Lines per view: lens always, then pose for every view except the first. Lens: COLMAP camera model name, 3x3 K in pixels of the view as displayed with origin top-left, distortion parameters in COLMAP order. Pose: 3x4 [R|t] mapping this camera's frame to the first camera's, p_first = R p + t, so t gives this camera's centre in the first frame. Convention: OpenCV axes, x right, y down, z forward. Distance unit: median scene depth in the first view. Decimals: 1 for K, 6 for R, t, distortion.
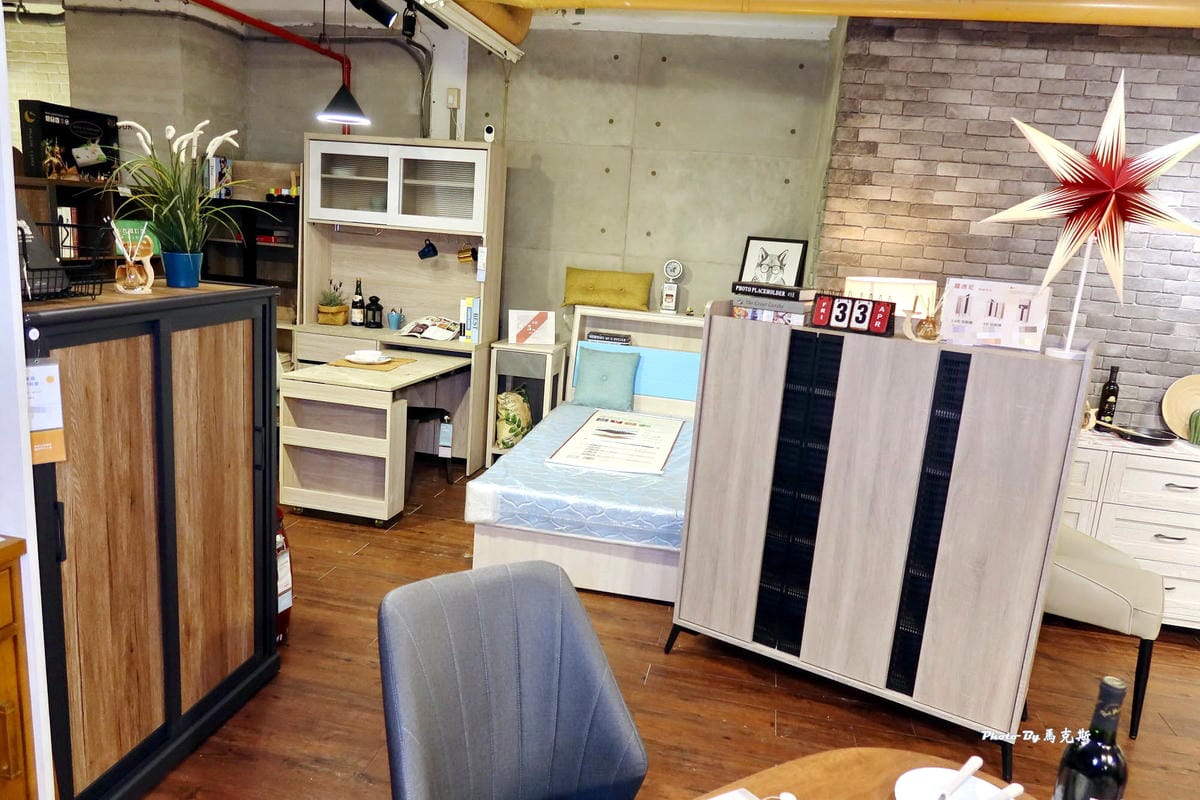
lens RADIAL K [[812.8, 0, 596.6], [0, 812.8, 398.3], [0, 0, 1]] dist [-0.009704, 0.001539]
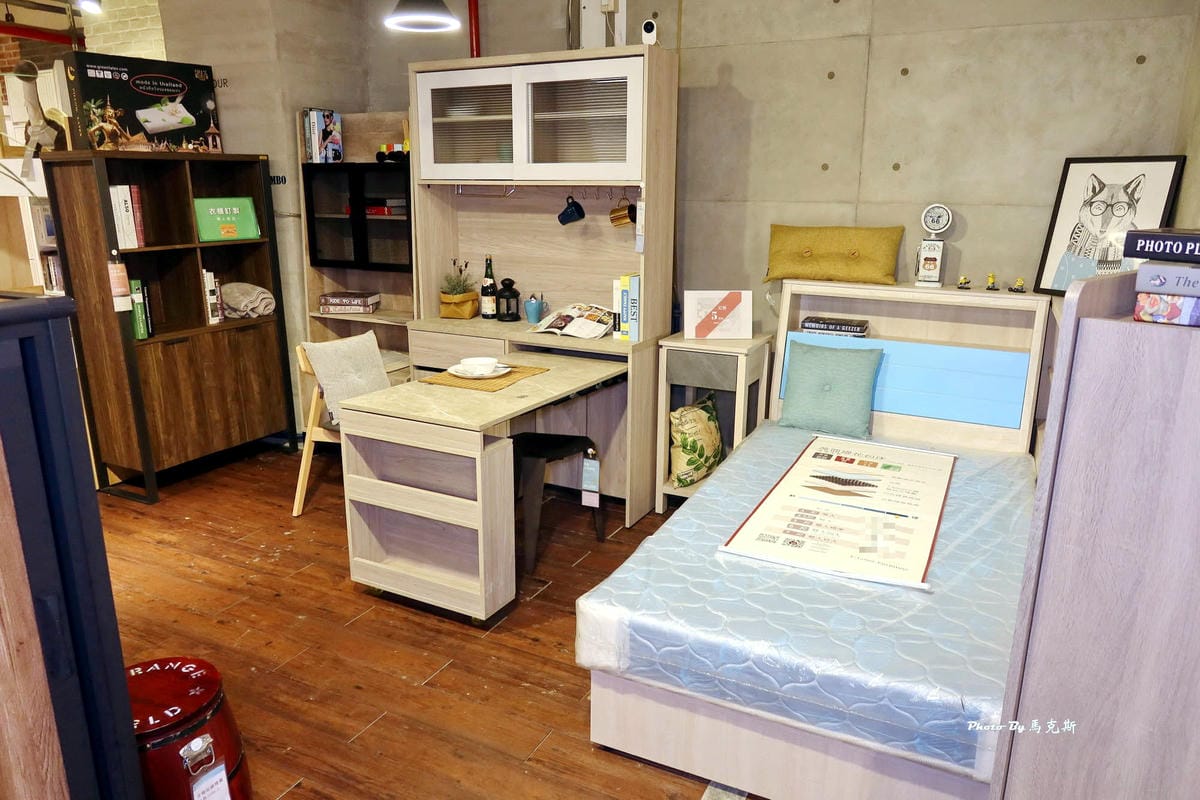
lens RADIAL K [[812.8, 0, 599.7], [0, 812.8, 396.3], [0, 0, 1]] dist [-0.009704, 0.001539]
pose [[0.962020, -0.001005, -0.272978, 0.012560], [0.011668, 0.999231, 0.037441, -0.046080], [0.272730, -0.039204, 0.961292, 0.310787]]
